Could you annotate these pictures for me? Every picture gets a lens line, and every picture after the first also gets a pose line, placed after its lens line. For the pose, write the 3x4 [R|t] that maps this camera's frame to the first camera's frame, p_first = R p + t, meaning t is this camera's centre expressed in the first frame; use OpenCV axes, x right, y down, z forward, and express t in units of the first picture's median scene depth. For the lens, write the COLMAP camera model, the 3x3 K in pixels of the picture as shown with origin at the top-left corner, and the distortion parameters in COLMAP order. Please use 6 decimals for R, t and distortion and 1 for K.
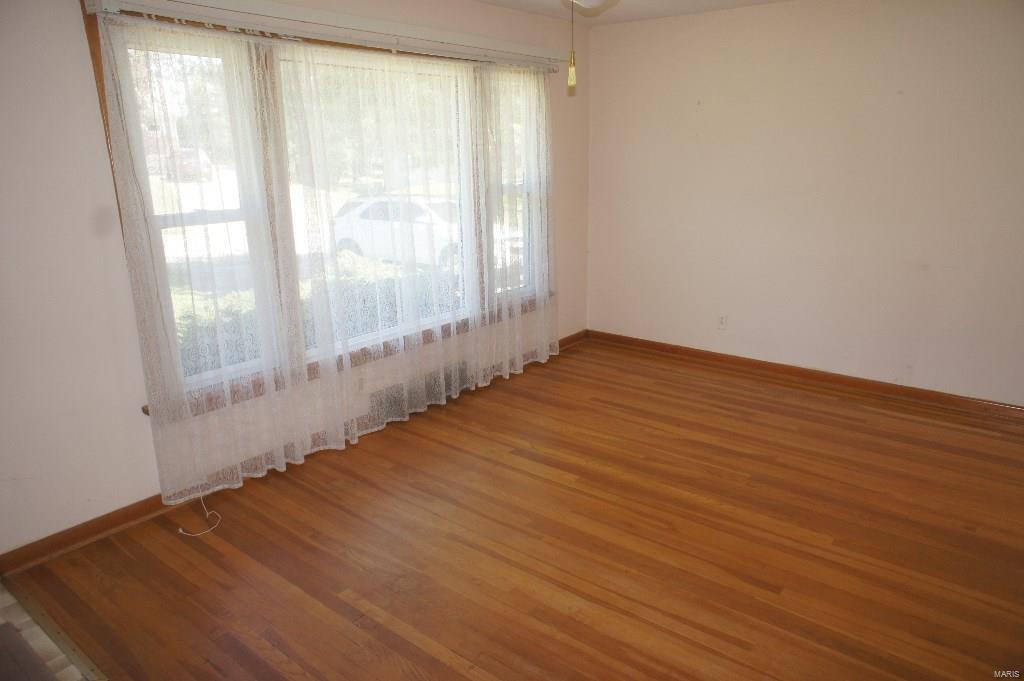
lens RADIAL K [[690.4, 0, 543.2], [0, 690.4, 331.6], [0, 0, 1]] dist [-0.004347, 0.003469]
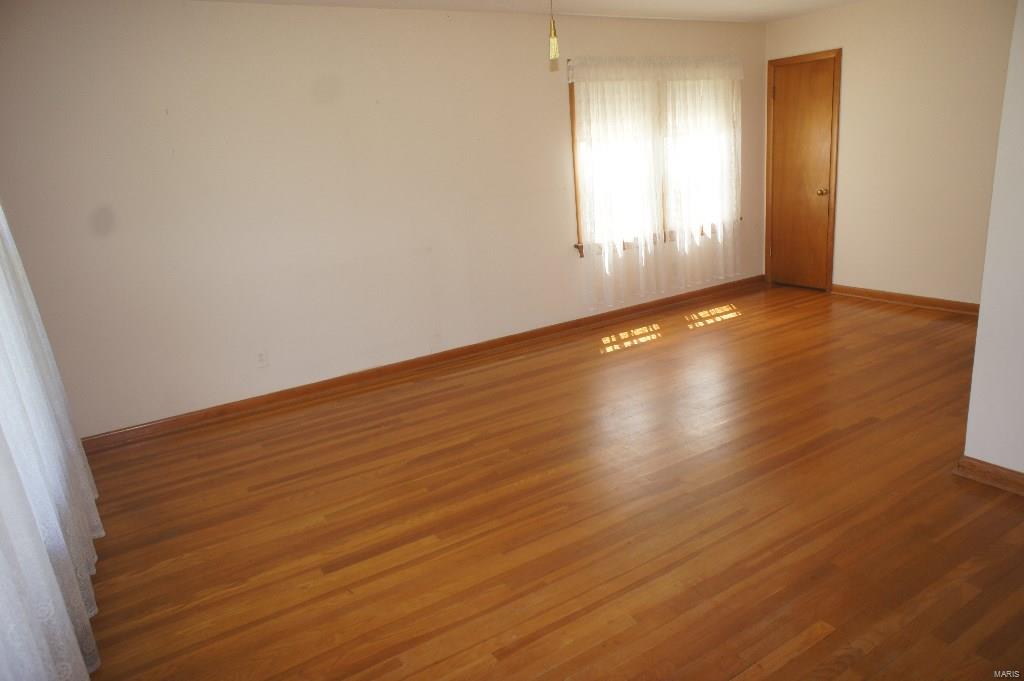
lens RADIAL K [[690.4, 0, 514.5], [0, 690.4, 343.4], [0, 0, 1]] dist [-0.004347, 0.003469]
pose [[0.357746, -0.279394, 0.891042, -0.477065], [0.309747, 0.935674, 0.169028, -0.096027], [-0.880951, 0.215529, 0.421275, 0.404559]]
